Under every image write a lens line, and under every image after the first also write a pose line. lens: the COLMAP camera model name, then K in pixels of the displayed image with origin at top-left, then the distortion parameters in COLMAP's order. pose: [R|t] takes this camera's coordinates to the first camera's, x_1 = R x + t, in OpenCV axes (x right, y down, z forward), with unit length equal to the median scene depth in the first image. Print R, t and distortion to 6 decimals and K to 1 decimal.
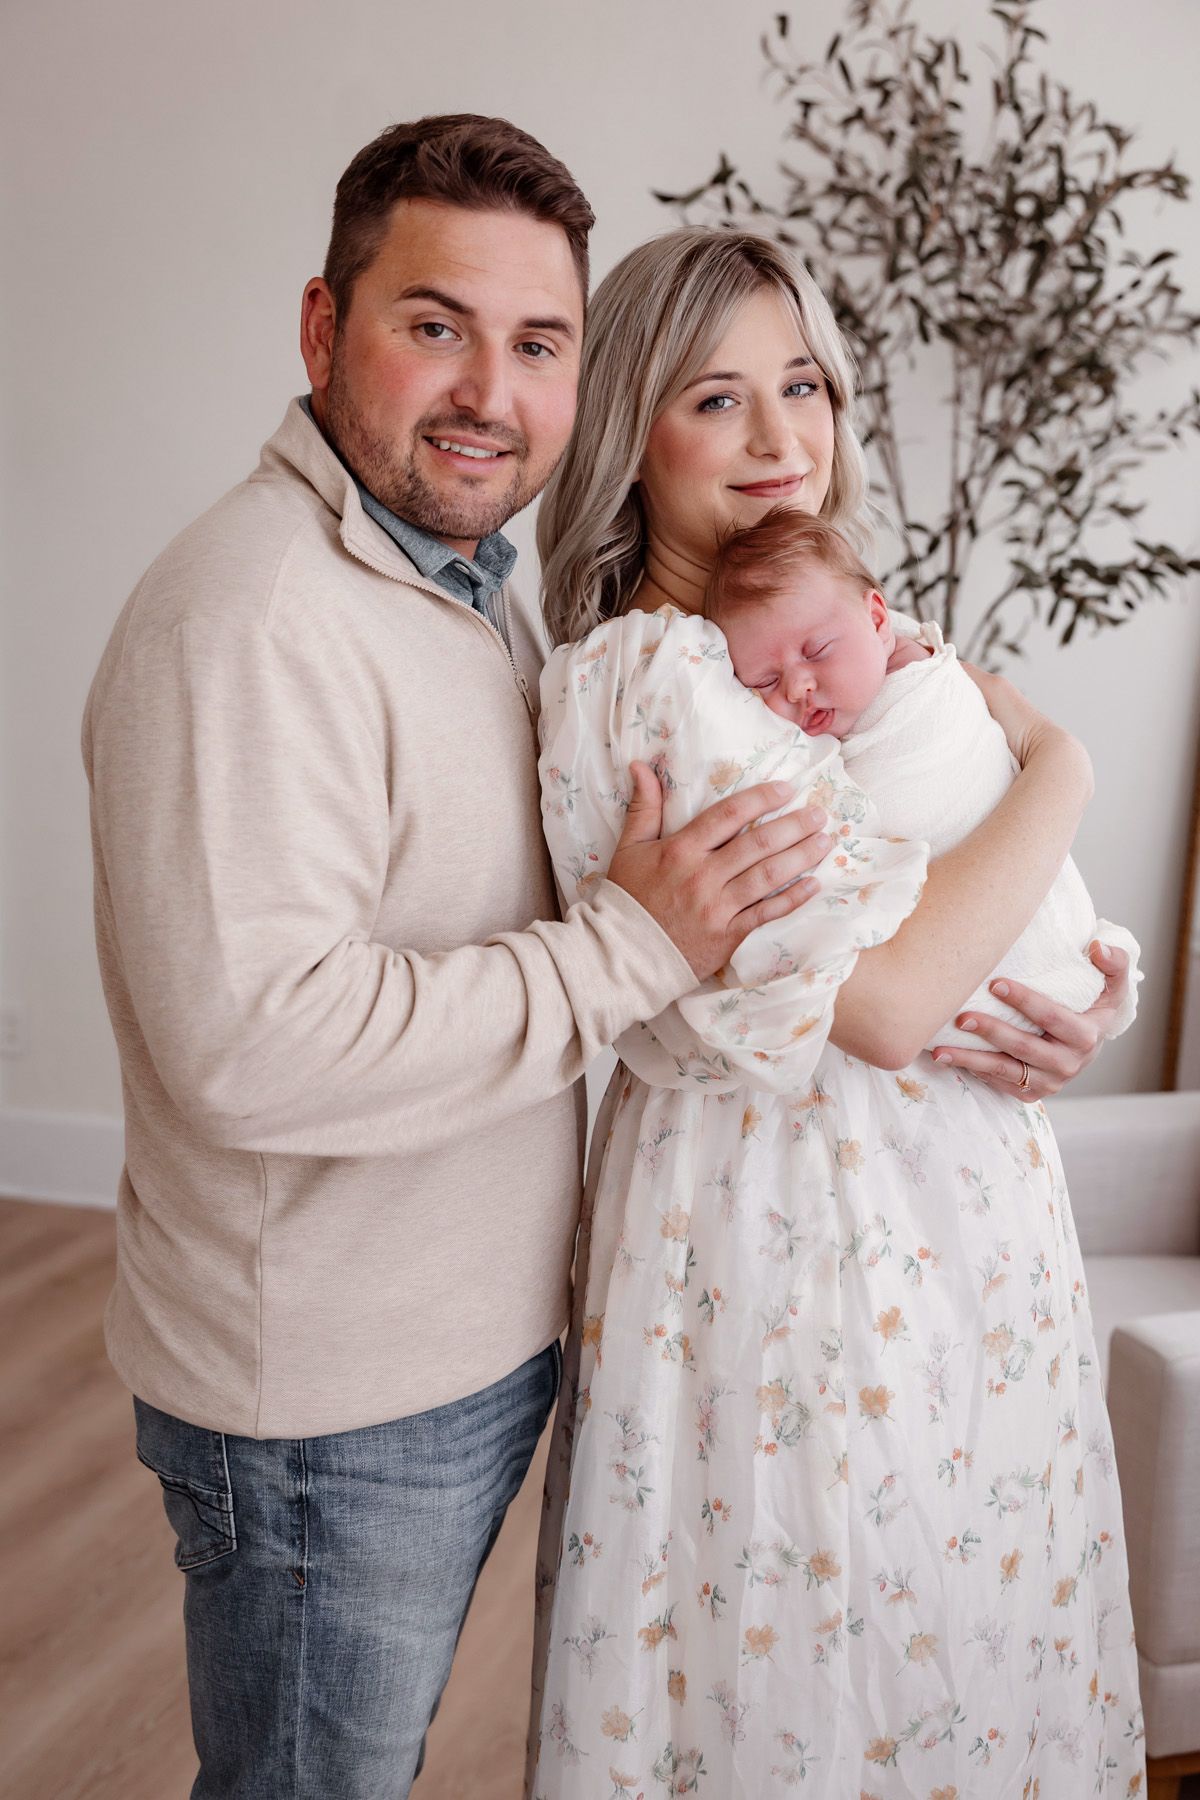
lens RADIAL K [[2040.0, 0, 600.0], [0, 2040.0, 900.0], [0, 0, 1]] dist [0.009932, 0.001066]
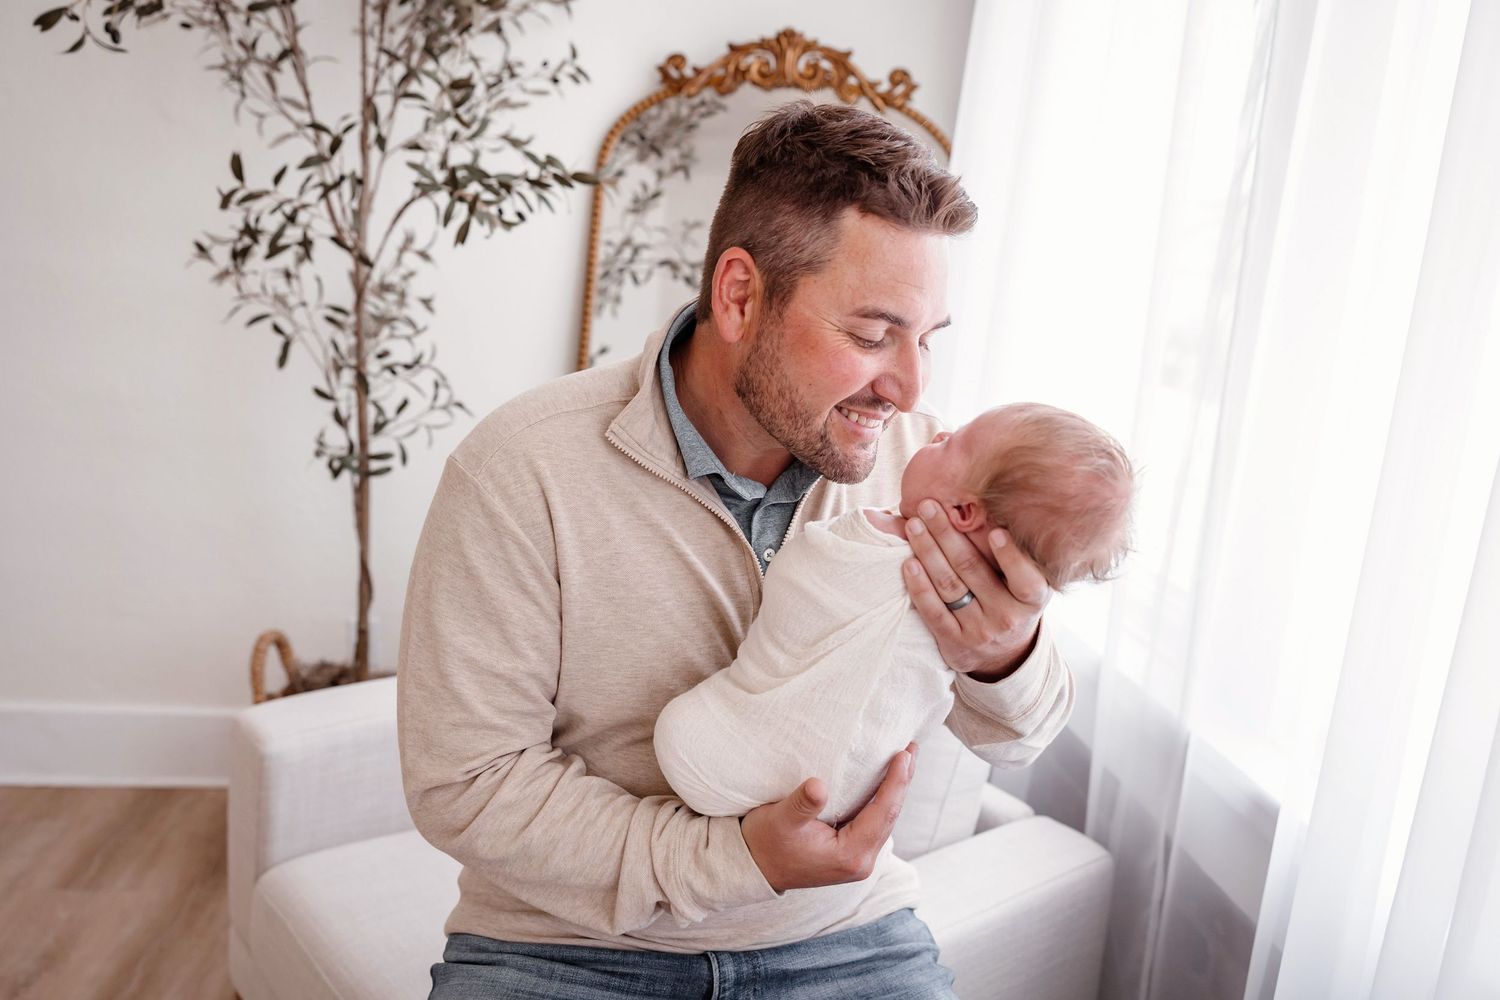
lens RADIAL K [[1183.0, 0, 750.0], [0, 1183.0, 500.0], [0, 0, 1]] dist [0.004766, 0.001444]
pose [[0.905333, -0.036883, 0.423099, 0.092760], [0.011044, 0.997929, 0.063363, -0.028823], [-0.424560, -0.052692, 0.903865, 0.352390]]
